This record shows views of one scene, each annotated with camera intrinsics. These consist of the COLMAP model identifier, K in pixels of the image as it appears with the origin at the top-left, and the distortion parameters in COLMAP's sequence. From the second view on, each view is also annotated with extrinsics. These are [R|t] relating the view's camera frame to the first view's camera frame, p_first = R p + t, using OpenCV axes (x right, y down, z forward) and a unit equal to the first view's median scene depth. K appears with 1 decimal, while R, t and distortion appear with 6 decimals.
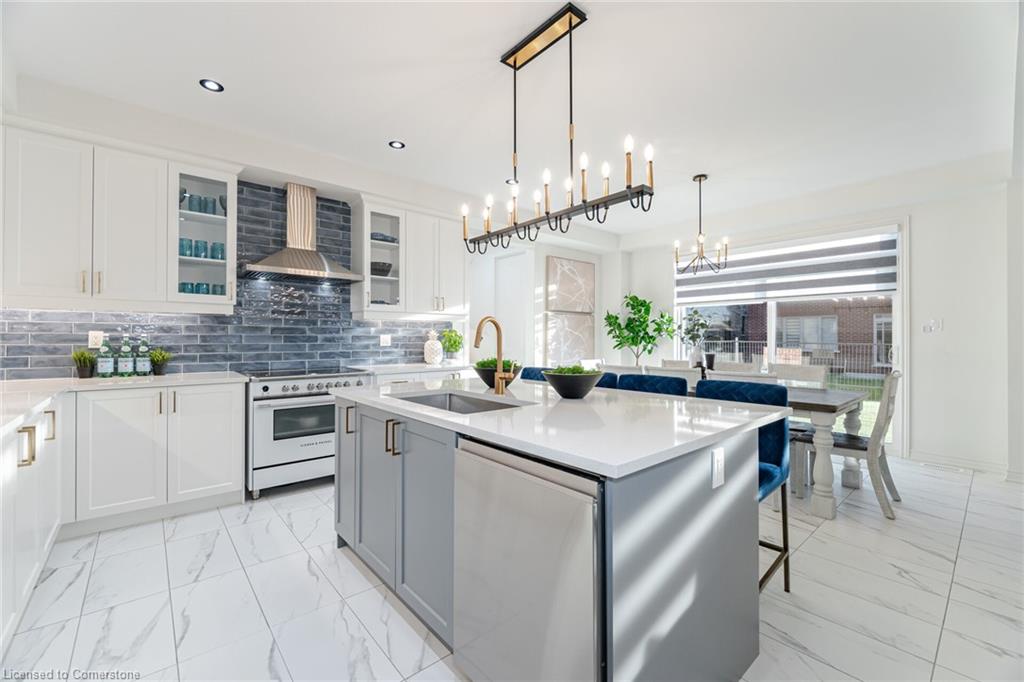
lens RADIAL K [[425.1, 0, 509.2], [0, 425.1, 334.9], [0, 0, 1]] dist [-0.001203, -0.000466]
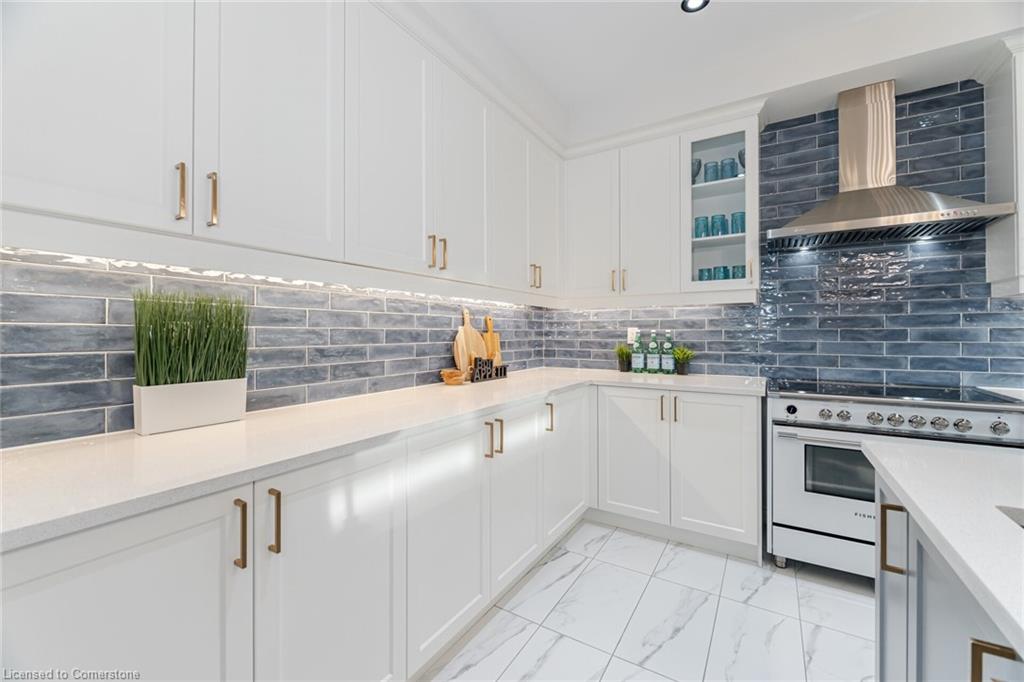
lens RADIAL K [[415.1, 0, 509.7], [0, 415.1, 331.1], [0, 0, 1]] dist [-0.003313, -0.000800]
pose [[0.286937, -0.008628, -0.957910, -0.075580], [0.010022, 0.999932, -0.006004, 0.002858], [0.957897, -0.007878, 0.287004, 0.388596]]
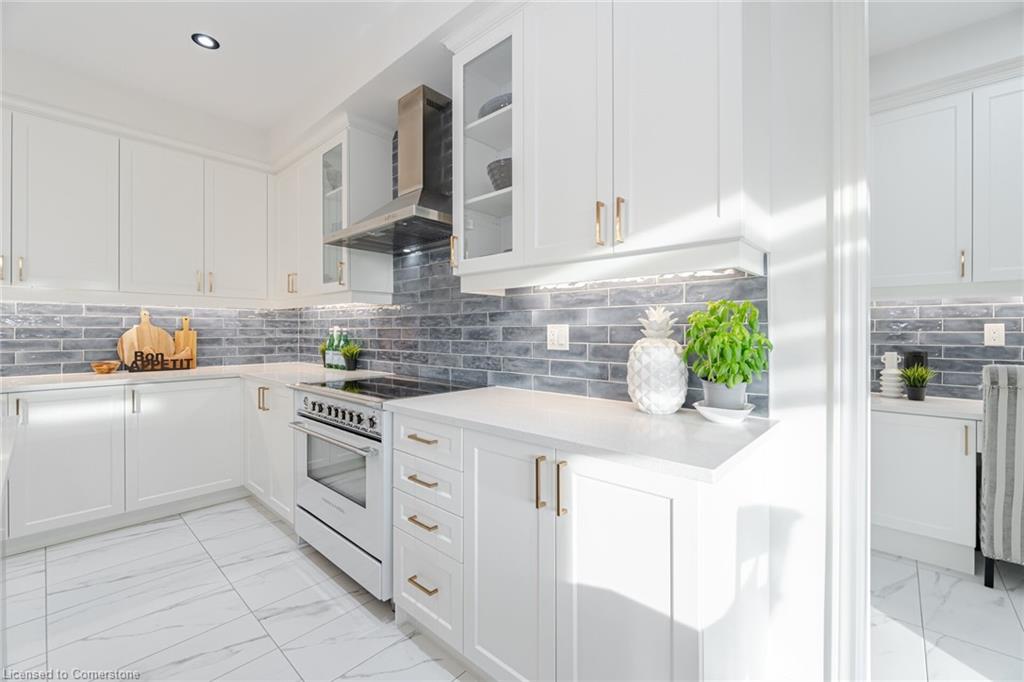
lens RADIAL K [[425.1, 0, 509.2], [0, 425.1, 334.9], [0, 0, 1]] dist [-0.001203, -0.000466]
pose [[0.120591, 0.004596, -0.992692, 0.190603], [0.006705, 0.999963, 0.005444, 0.010466], [0.992680, -0.007312, 0.120556, 1.244087]]
